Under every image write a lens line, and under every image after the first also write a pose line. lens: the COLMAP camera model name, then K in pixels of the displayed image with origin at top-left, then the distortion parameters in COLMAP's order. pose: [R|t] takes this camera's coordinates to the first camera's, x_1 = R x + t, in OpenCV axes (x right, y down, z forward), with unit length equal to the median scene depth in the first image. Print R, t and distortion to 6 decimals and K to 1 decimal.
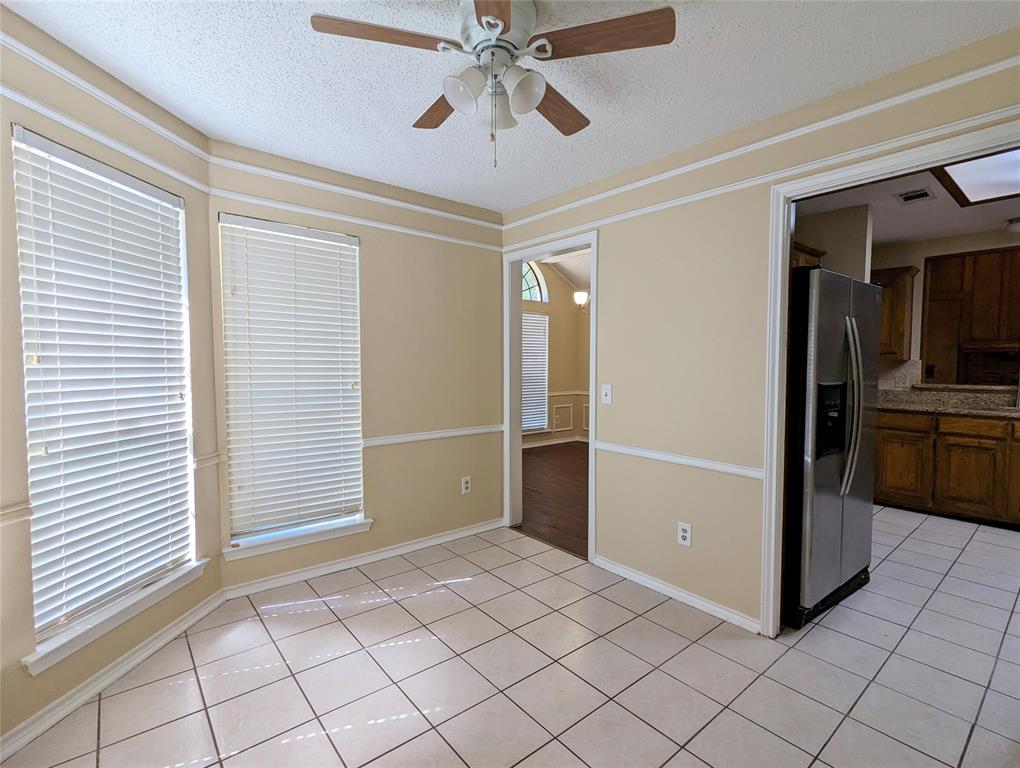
lens RADIAL K [[482.2, 0, 513.5], [0, 482.2, 381.1], [0, 0, 1]] dist [-0.004771, 0.002333]
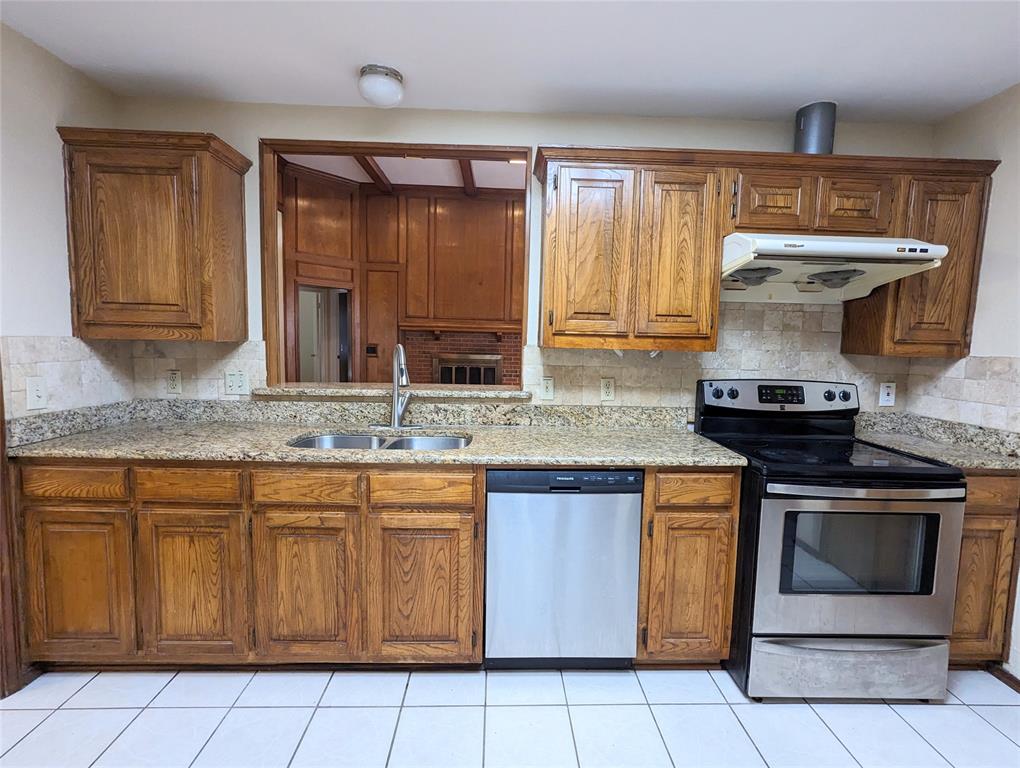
lens RADIAL K [[482.2, 0, 509.4], [0, 482.2, 382.1], [0, 0, 1]] dist [-0.004771, 0.002333]
pose [[0.618789, -0.059586, 0.783294, 0.676518], [0.015974, 0.997867, 0.063290, -0.032232], [-0.785395, -0.026651, 0.618421, 0.528801]]
